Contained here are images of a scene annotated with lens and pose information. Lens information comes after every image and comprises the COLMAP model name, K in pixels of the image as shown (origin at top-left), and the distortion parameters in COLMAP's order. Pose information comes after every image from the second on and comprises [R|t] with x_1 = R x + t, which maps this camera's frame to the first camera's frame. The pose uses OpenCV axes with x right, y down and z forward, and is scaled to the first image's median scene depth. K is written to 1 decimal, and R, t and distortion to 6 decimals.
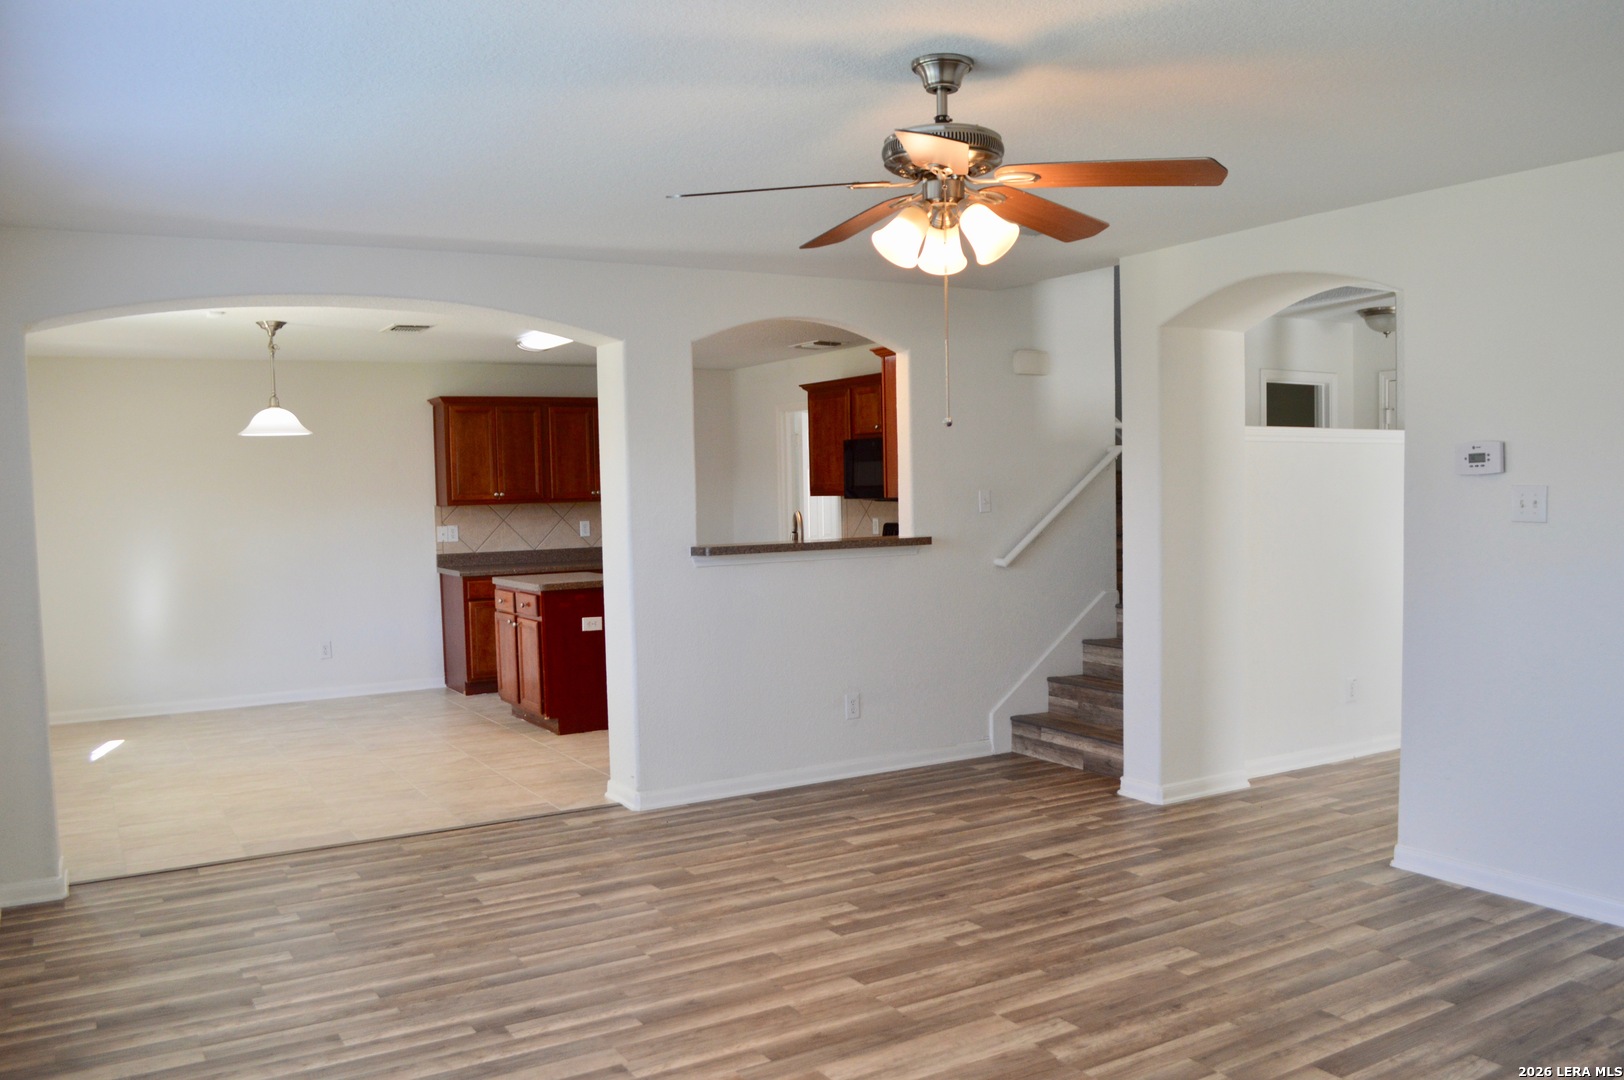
lens RADIAL K [[1307.5, 0, 812.0], [0, 1307.5, 540.0], [0, 0, 1]] dist [-0.002385, -0.012595]
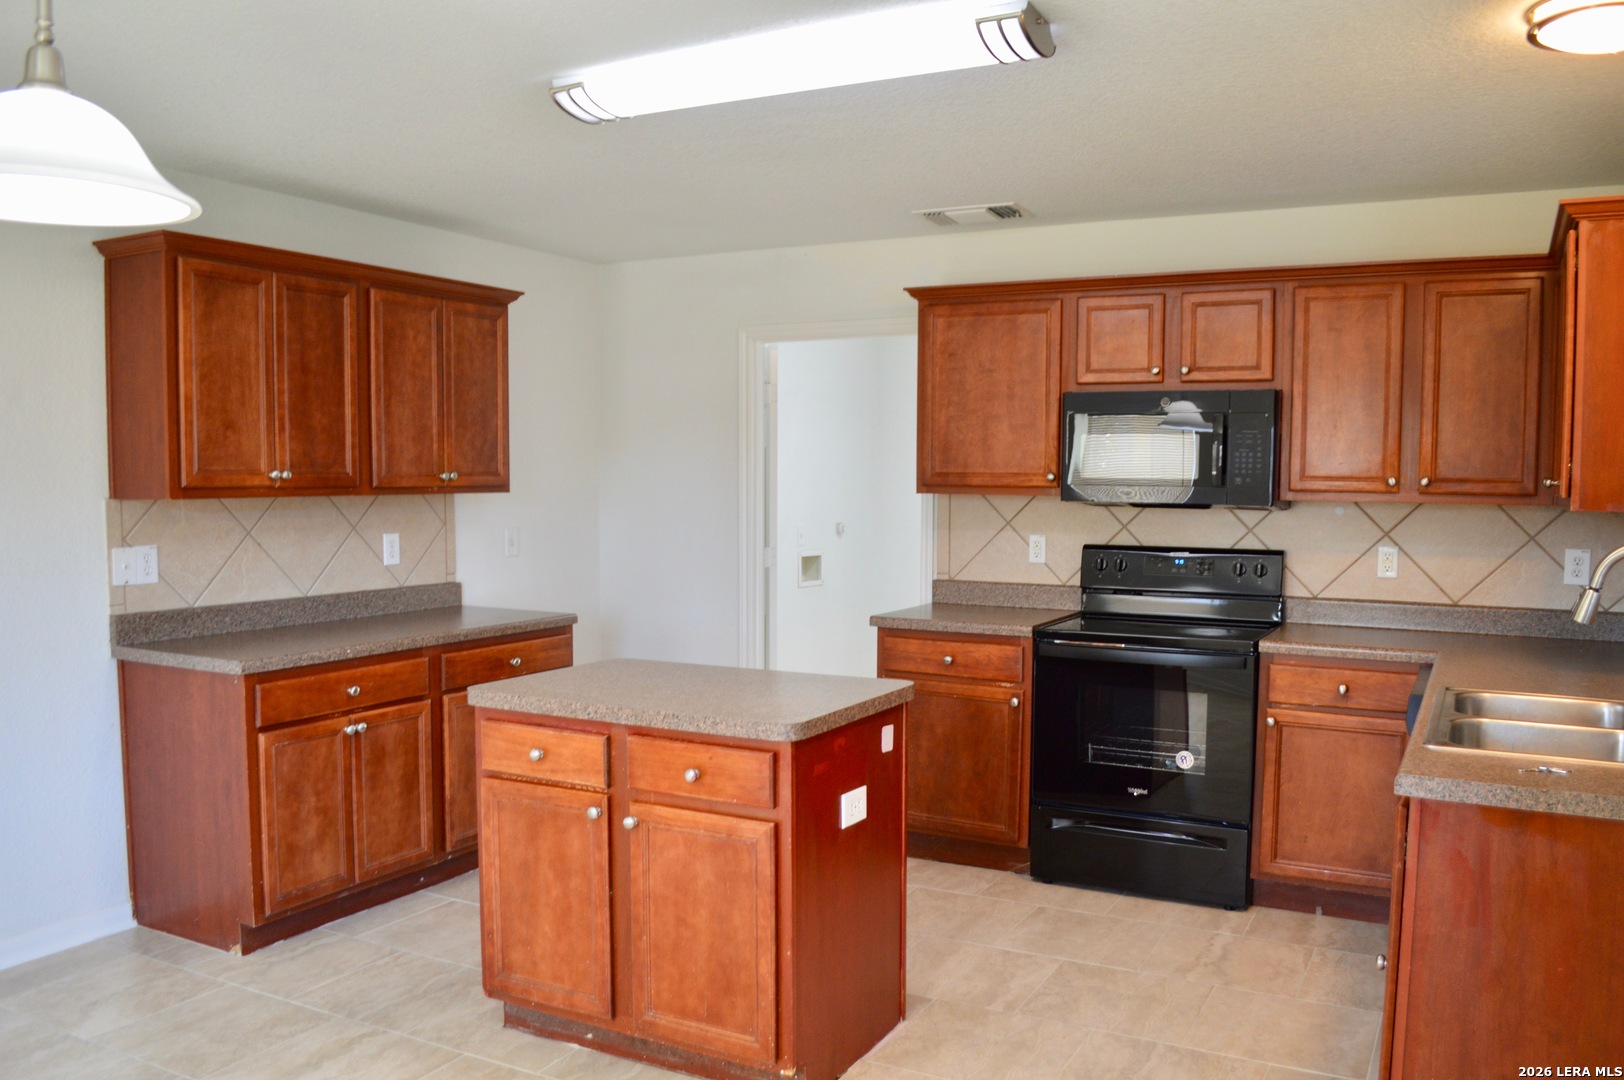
lens RADIAL K [[1281.3, 0, 815.9], [0, 1281.3, 559.5], [0, 0, 1]] dist [-0.055104, 0.004433]
pose [[0.854849, -0.006911, 0.518831, -0.477226], [-0.002023, 0.999859, 0.016652, -0.021876], [-0.518873, -0.015285, 0.854715, 0.849209]]
